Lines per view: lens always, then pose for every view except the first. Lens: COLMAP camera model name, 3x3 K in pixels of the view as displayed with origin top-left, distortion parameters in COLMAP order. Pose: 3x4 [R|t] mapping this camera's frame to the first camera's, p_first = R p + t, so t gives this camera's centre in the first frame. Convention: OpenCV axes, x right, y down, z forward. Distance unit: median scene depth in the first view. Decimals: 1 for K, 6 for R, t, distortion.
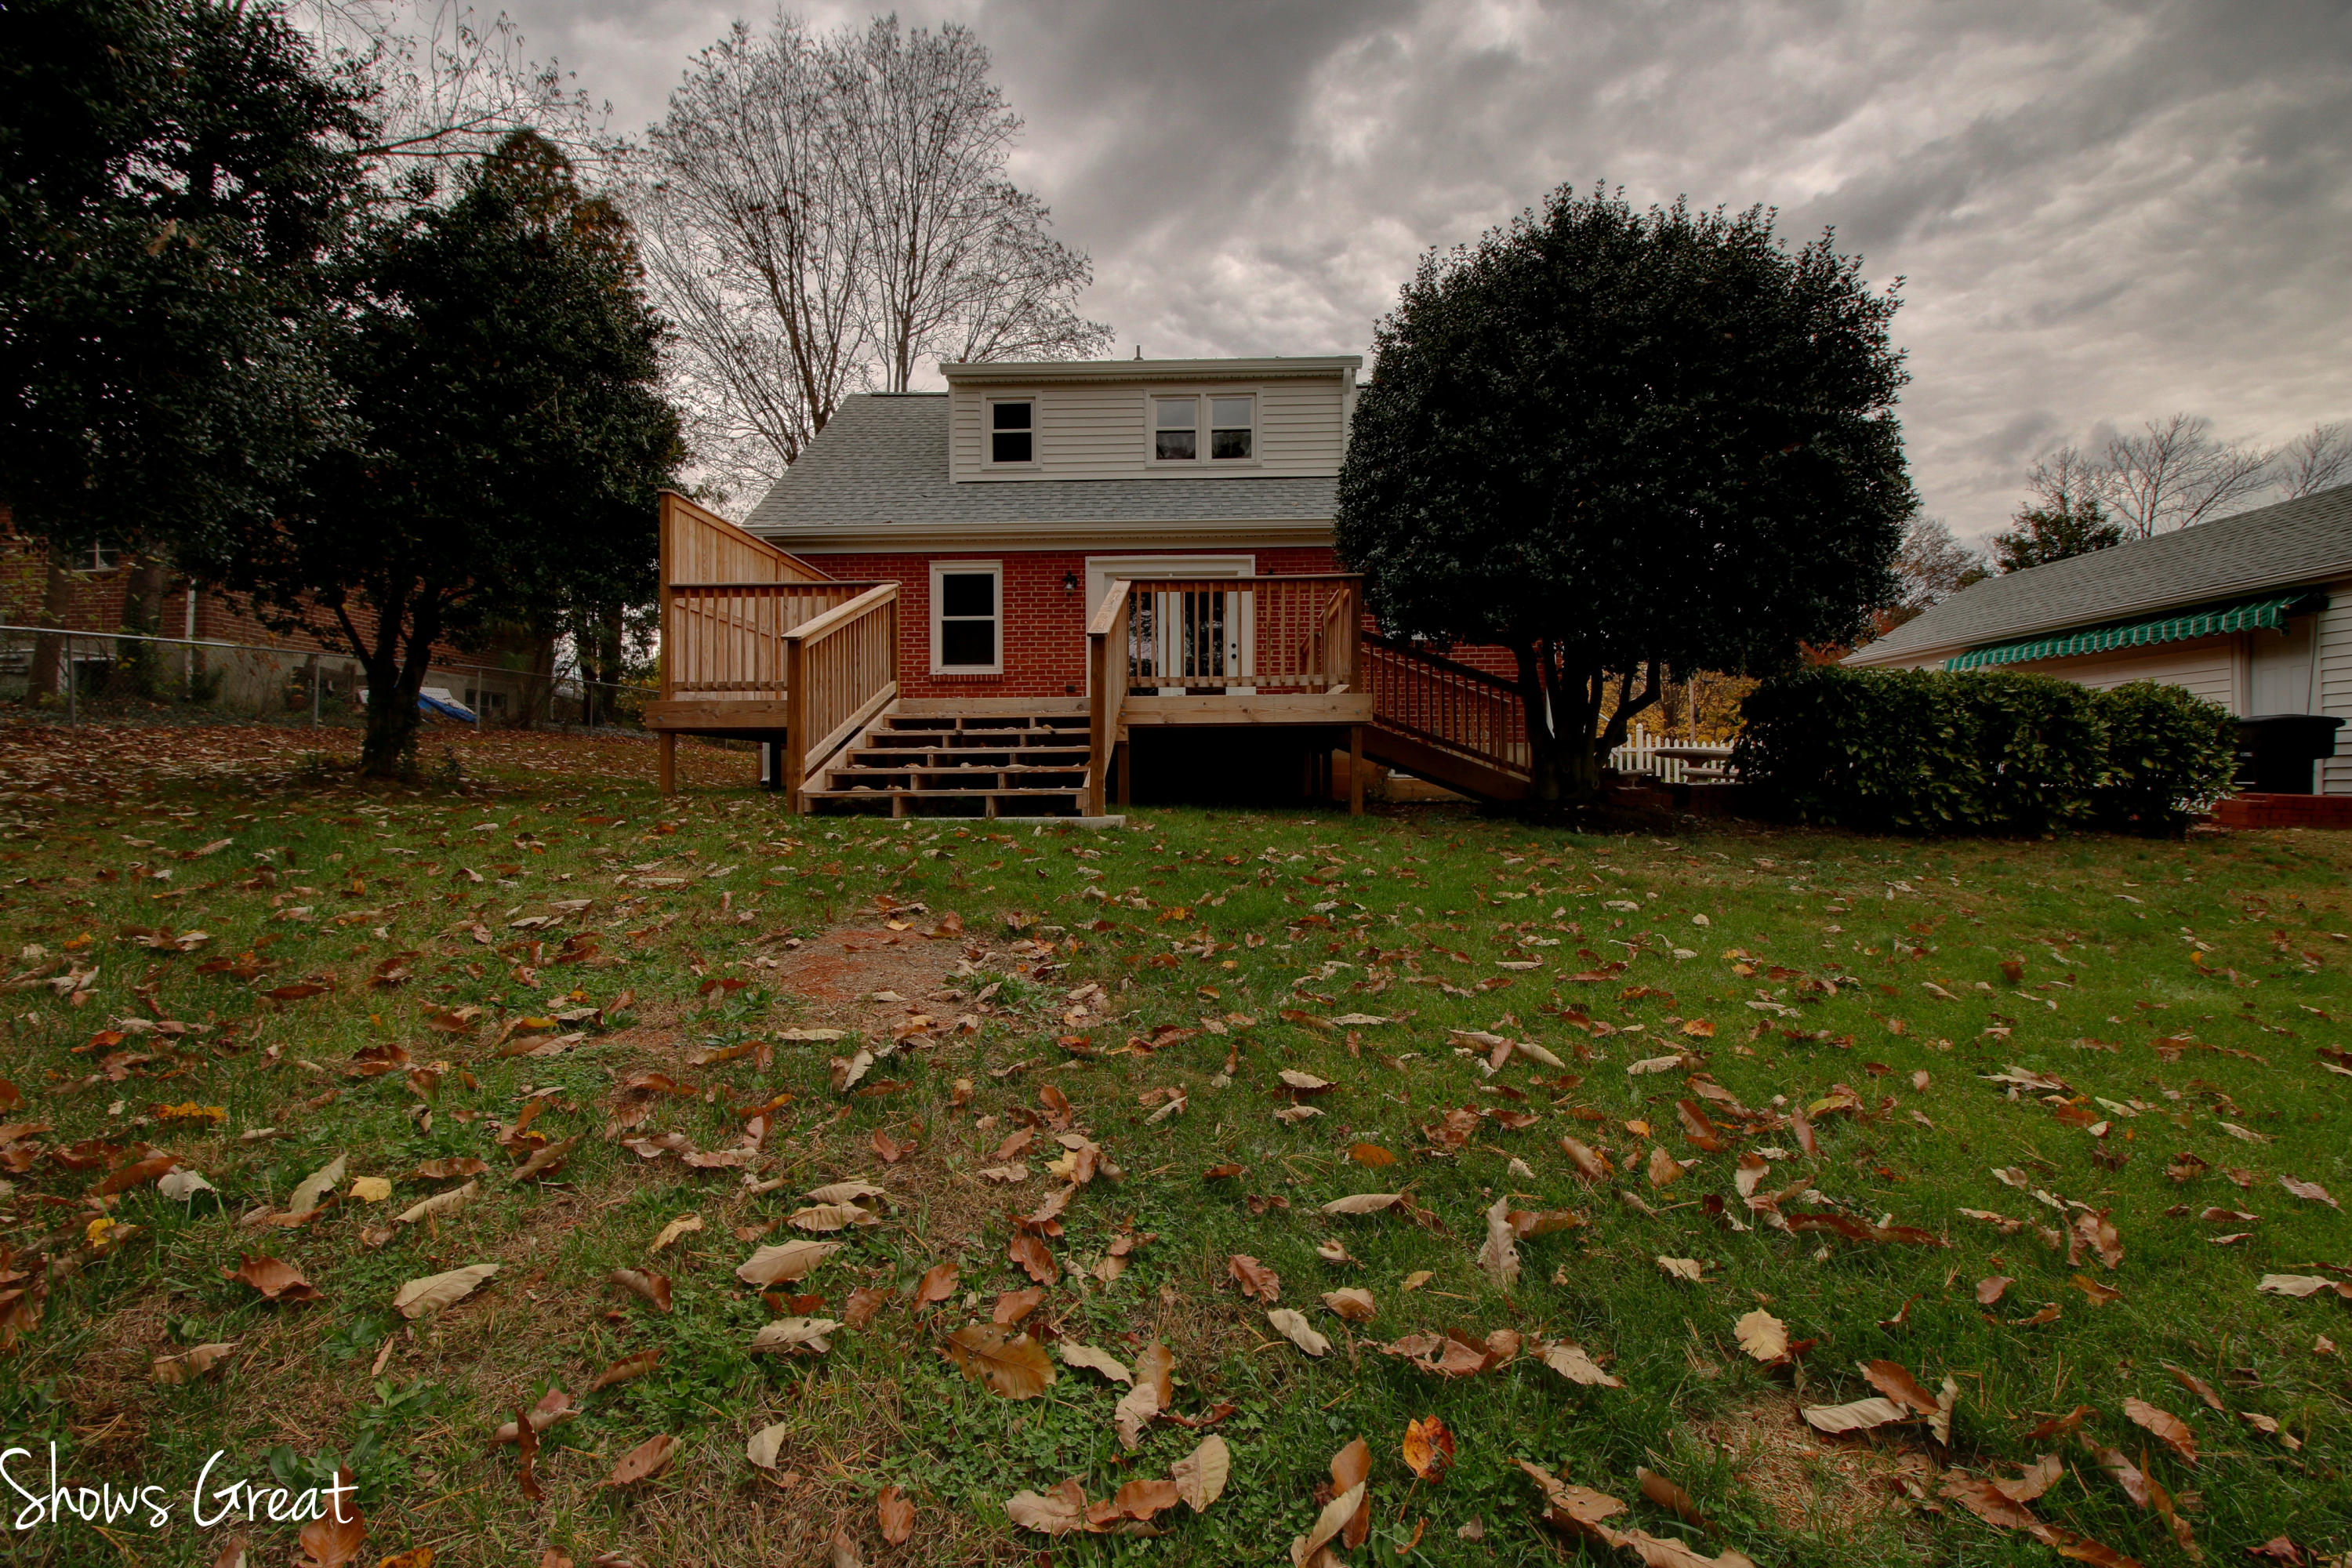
lens RADIAL K [[1087.4, 0, 1178.7], [0, 1087.4, 775.5], [0, 0, 1]] dist [-0.002350, -0.010941]
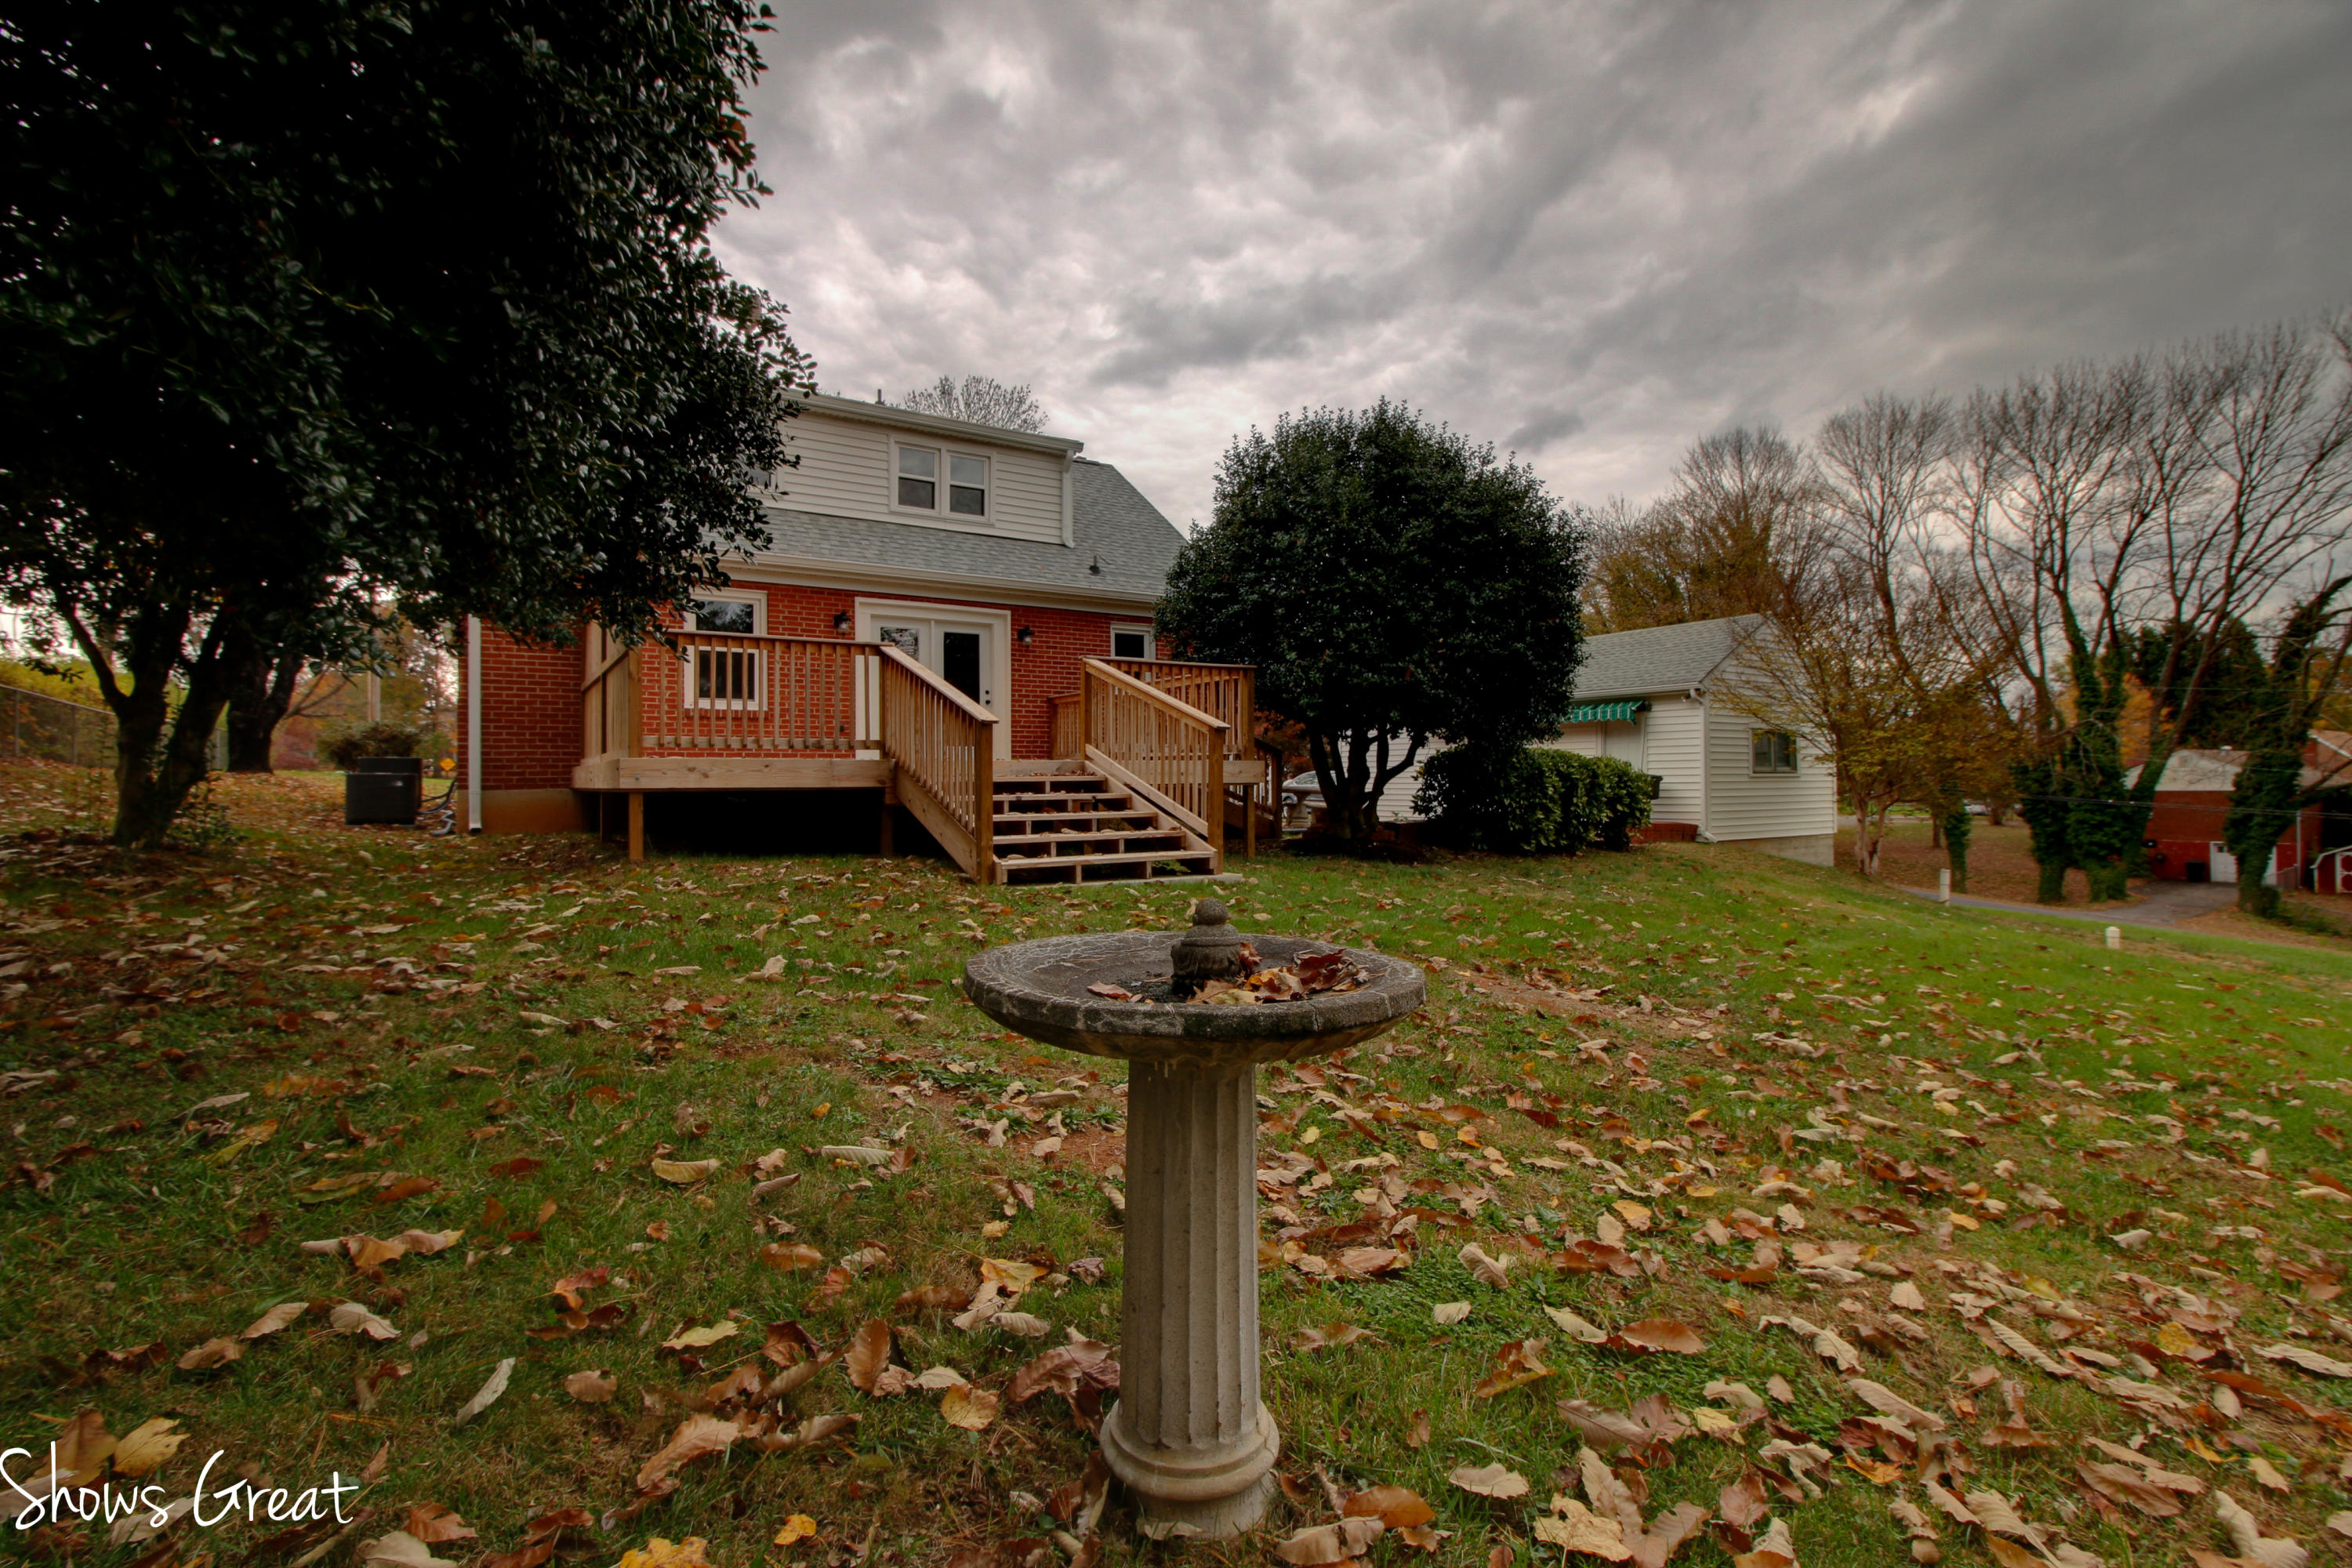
lens RADIAL K [[1087.4, 0, 1181.9], [0, 1087.4, 788.0], [0, 0, 1]] dist [-0.002350, -0.010941]
pose [[0.831556, -0.000318, 0.555441, -0.379419], [-0.005496, 0.999946, 0.008801, -0.034244], [-0.555413, -0.010371, 0.831510, -0.005835]]
